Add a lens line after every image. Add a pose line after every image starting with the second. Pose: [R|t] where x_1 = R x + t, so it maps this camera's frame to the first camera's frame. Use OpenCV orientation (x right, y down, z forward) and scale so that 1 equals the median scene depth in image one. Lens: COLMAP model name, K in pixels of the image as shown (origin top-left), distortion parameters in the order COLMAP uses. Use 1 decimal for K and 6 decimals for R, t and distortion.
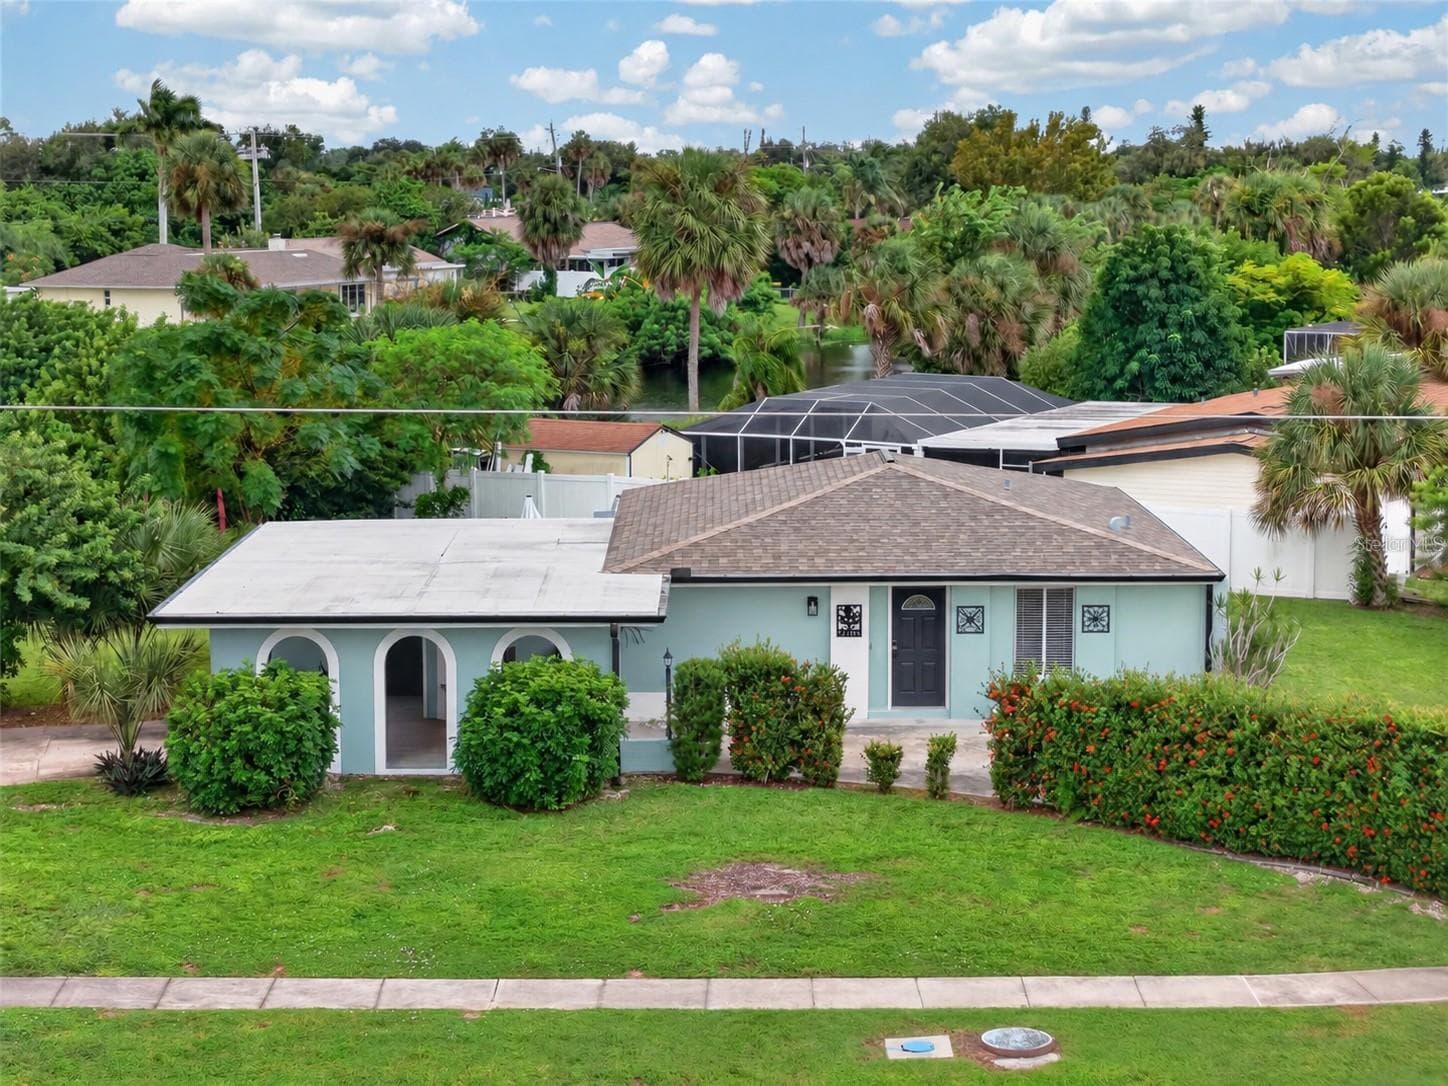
lens RADIAL K [[3000.3, 0, 724.0], [0, 3000.3, 543.0], [0, 0, 1]] dist [-0.109220, 0.347241]
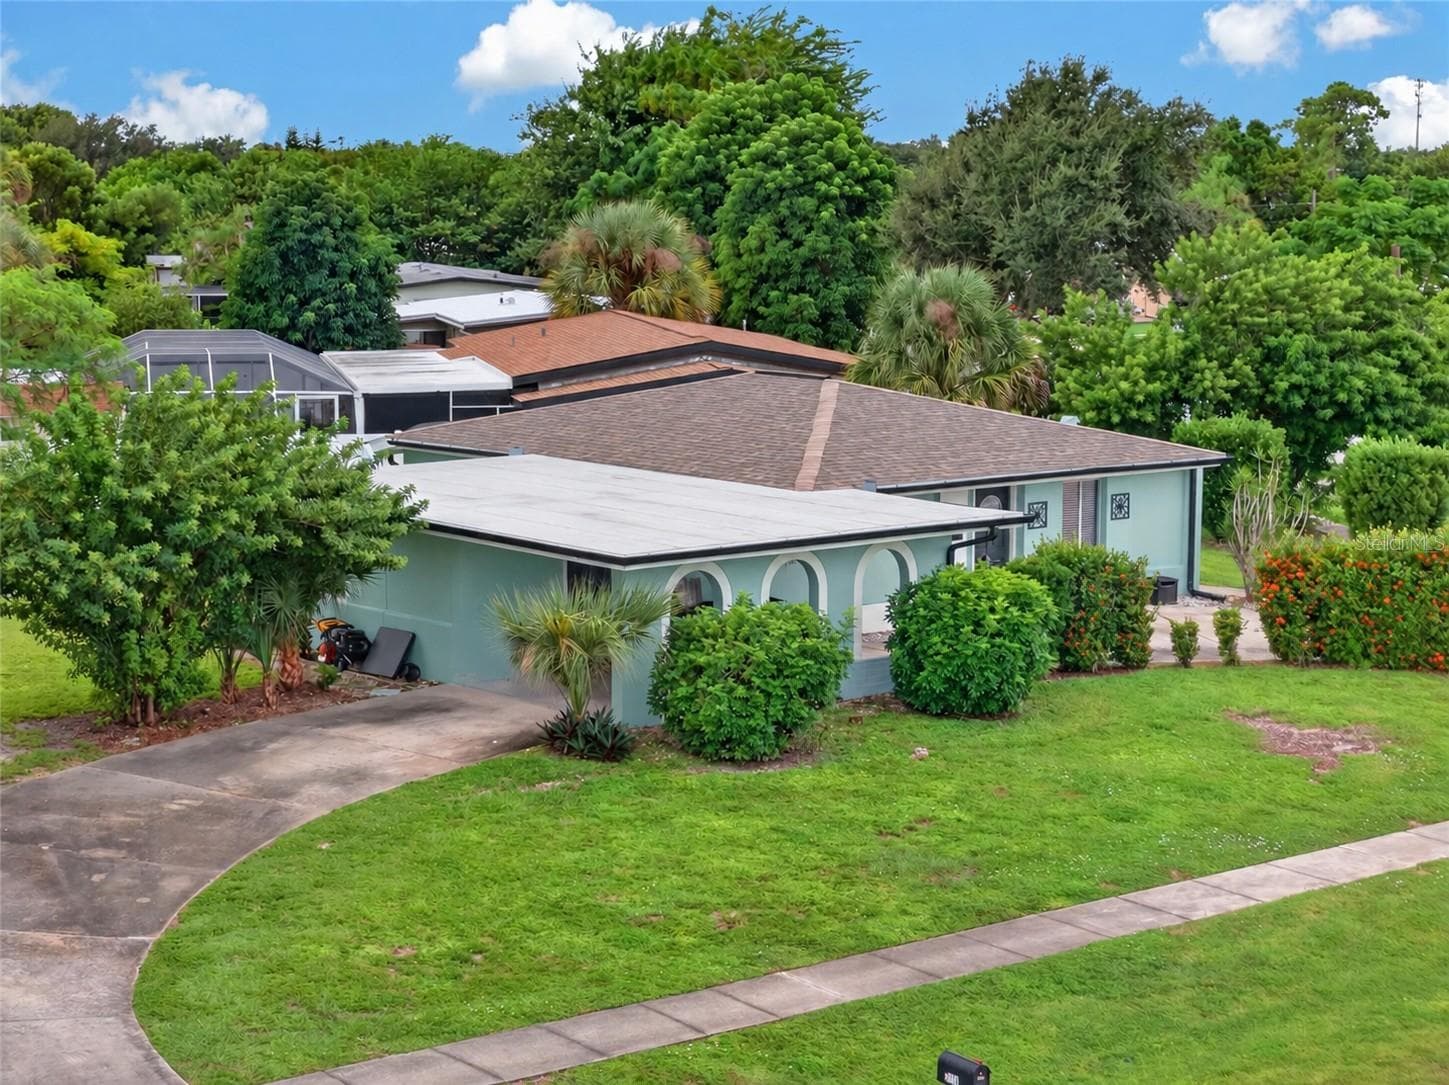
lens RADIAL K [[2956.7, 0, 935.7], [0, 2956.7, 543.0], [0, 0, 1]] dist [0.005527, 0.184553]
pose [[0.740366, -0.079398, 0.667499, -0.695319], [0.077869, 0.996445, 0.032156, -0.000956], [-0.667679, 0.028171, 0.743916, 0.275903]]
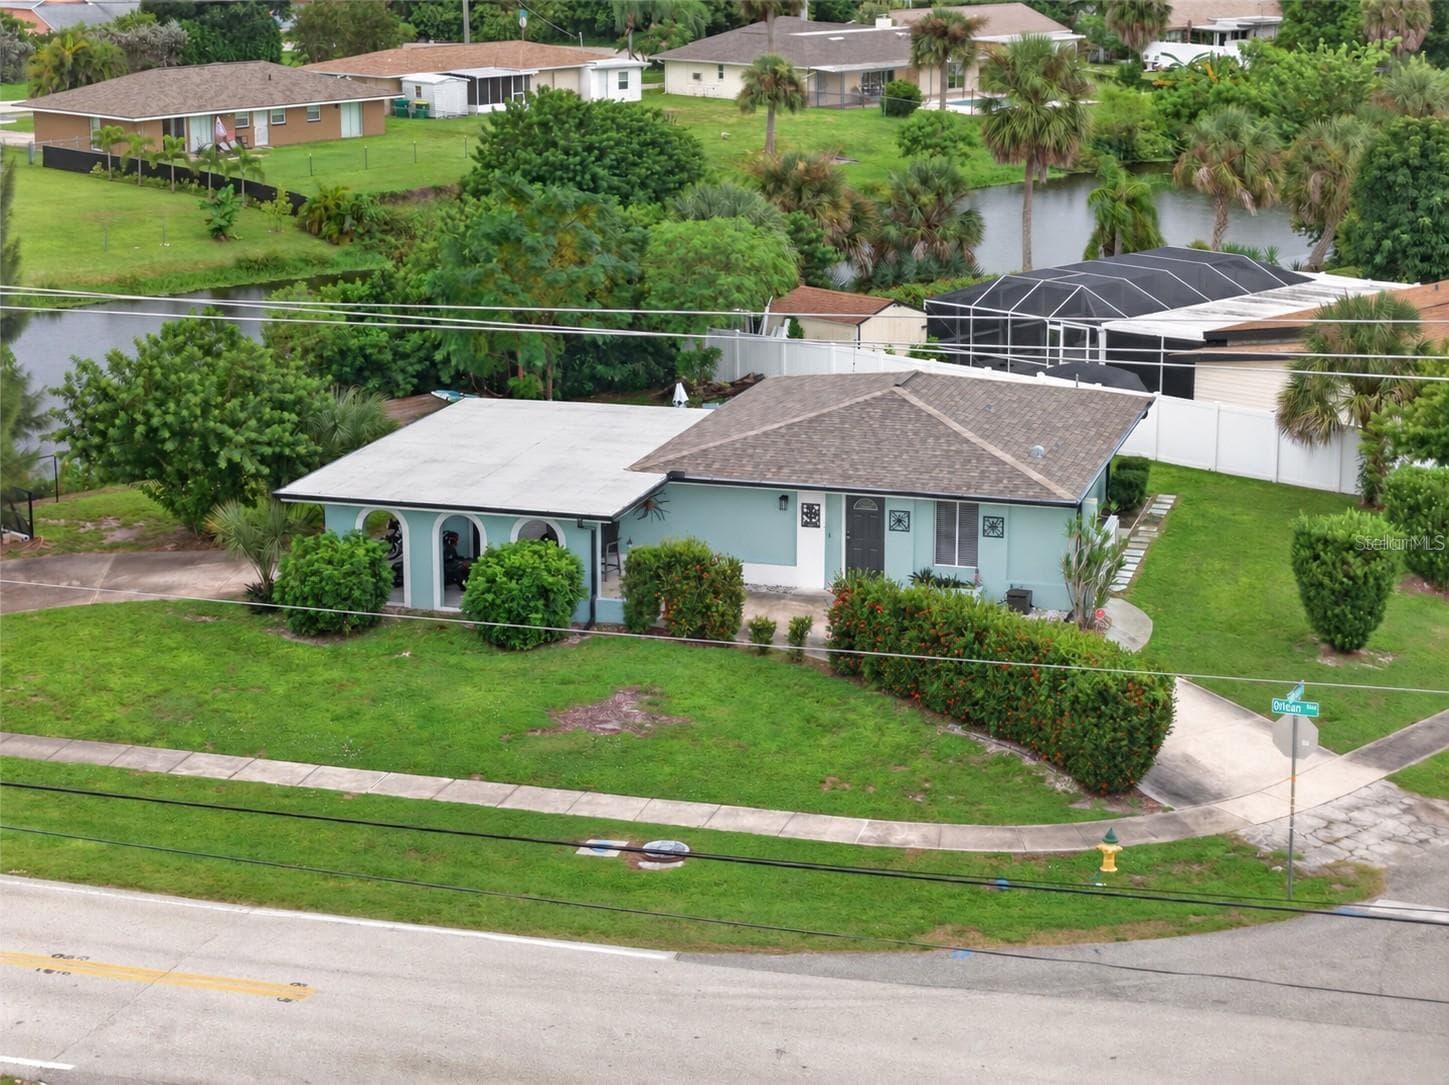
lens RADIAL K [[3002.3, 0, 724.5], [0, 3002.3, 542.5], [0, 0, 1]] dist [-0.109220, 0.347241]
pose [[0.959779, 0.072876, -0.271132, 0.402536], [-0.043492, 0.992659, 0.112853, -0.121812], [0.277366, -0.096522, 0.955903, -0.321417]]
